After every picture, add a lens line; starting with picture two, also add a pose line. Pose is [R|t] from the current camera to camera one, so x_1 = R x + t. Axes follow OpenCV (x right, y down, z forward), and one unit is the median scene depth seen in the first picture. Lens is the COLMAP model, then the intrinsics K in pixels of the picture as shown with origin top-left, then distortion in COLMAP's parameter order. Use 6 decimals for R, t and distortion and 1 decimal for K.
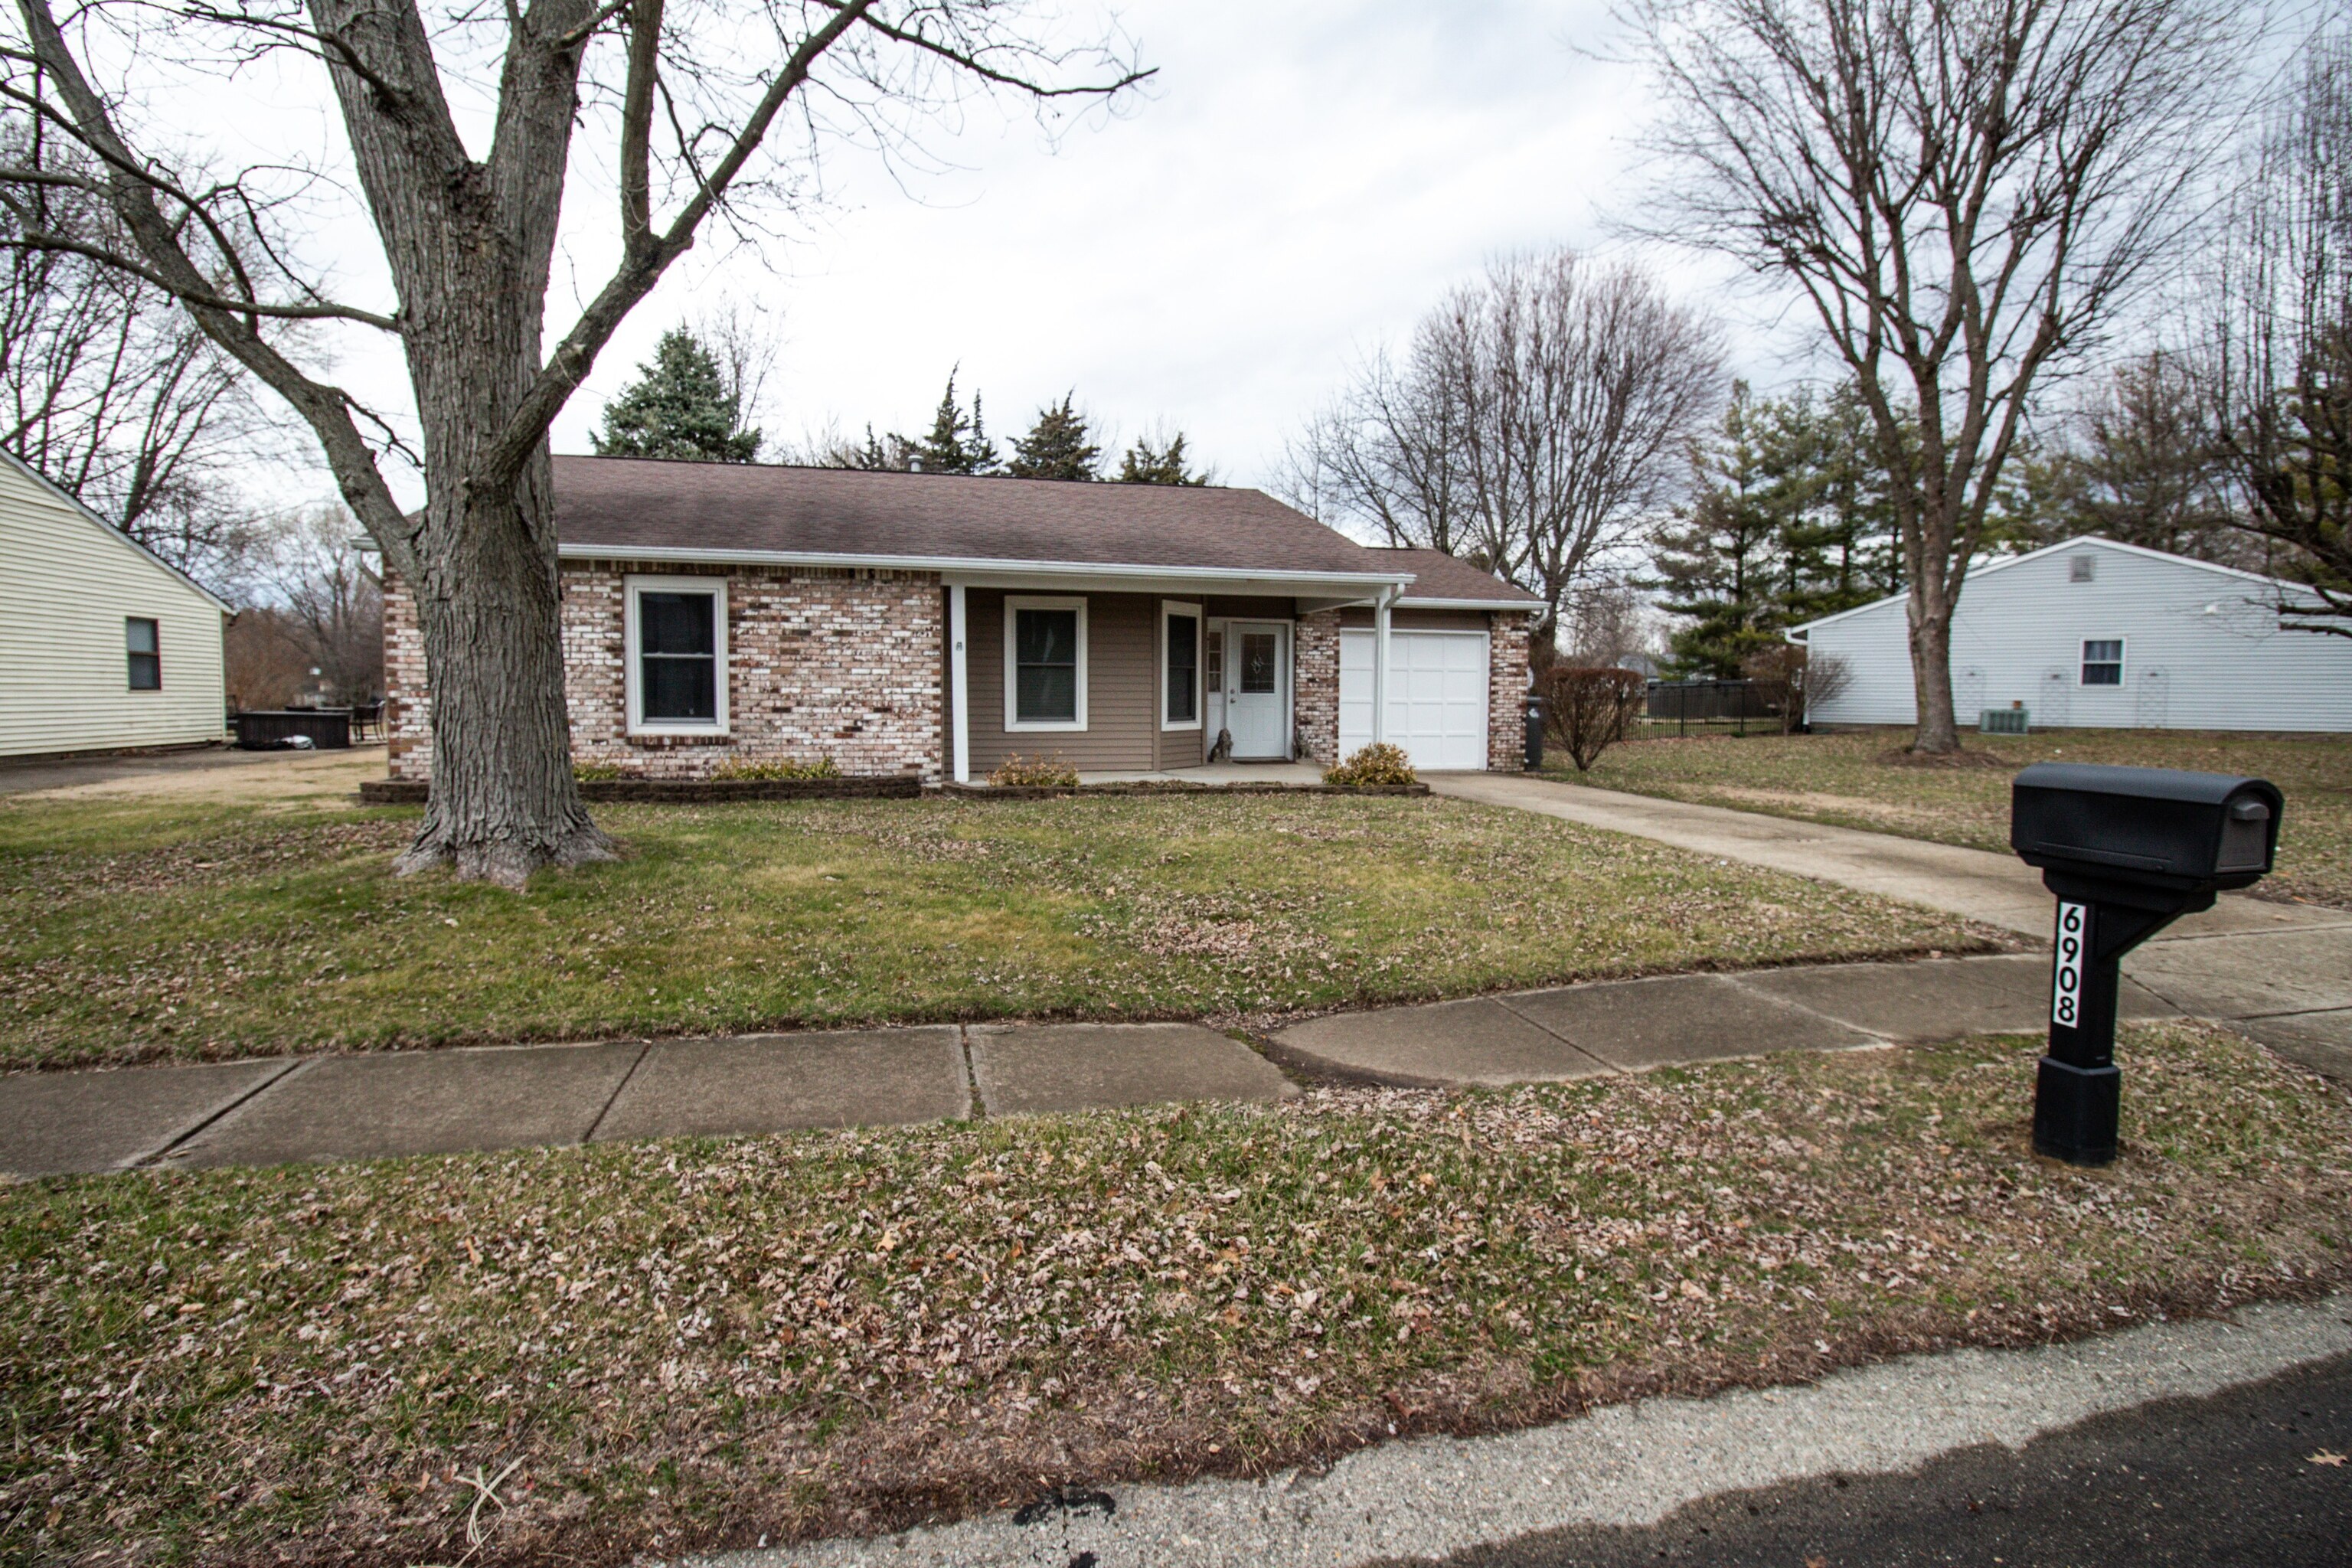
lens RADIAL K [[1101.4, 0, 1172.2], [0, 1101.4, 766.1], [0, 0, 1]] dist [0.002637, -0.017320]
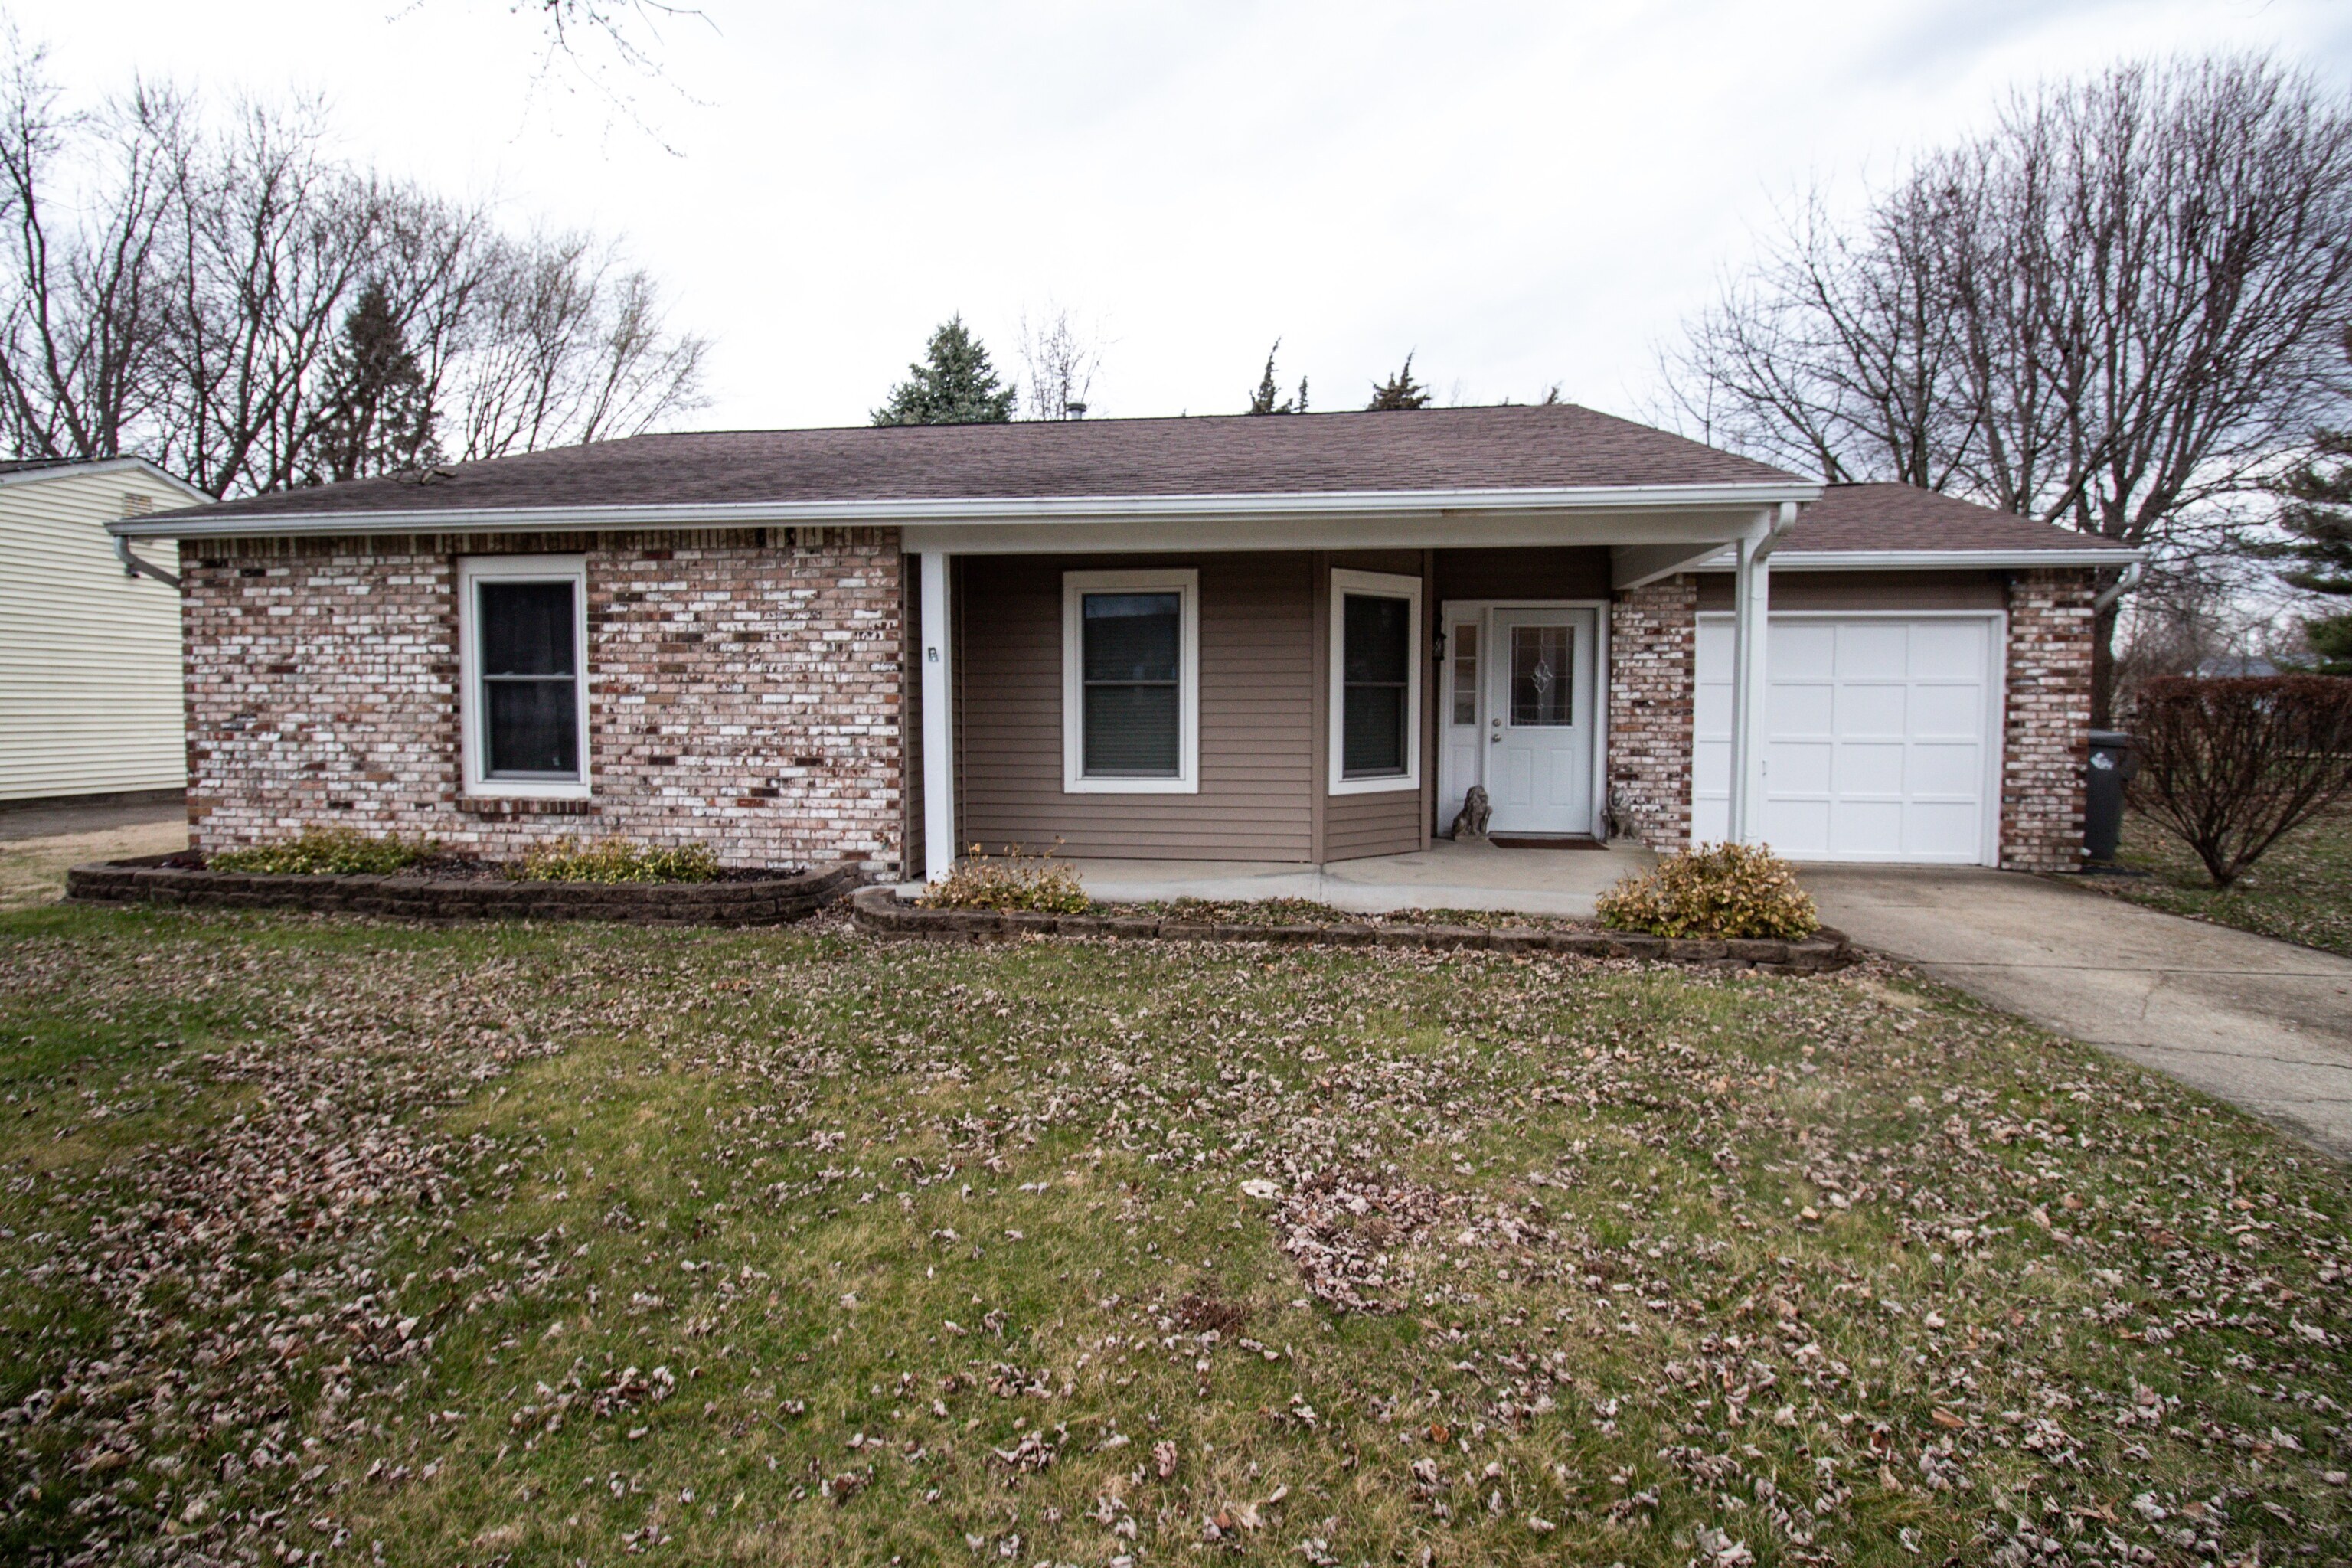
lens RADIAL K [[1101.4, 0, 1172.2], [0, 1101.4, 766.1], [0, 0, 1]] dist [0.002637, -0.017320]
pose [[0.934277, 0.014831, -0.356239, 0.138822], [-0.019896, 0.999746, -0.010558, -0.045611], [0.355992, 0.016952, 0.934335, 0.497758]]
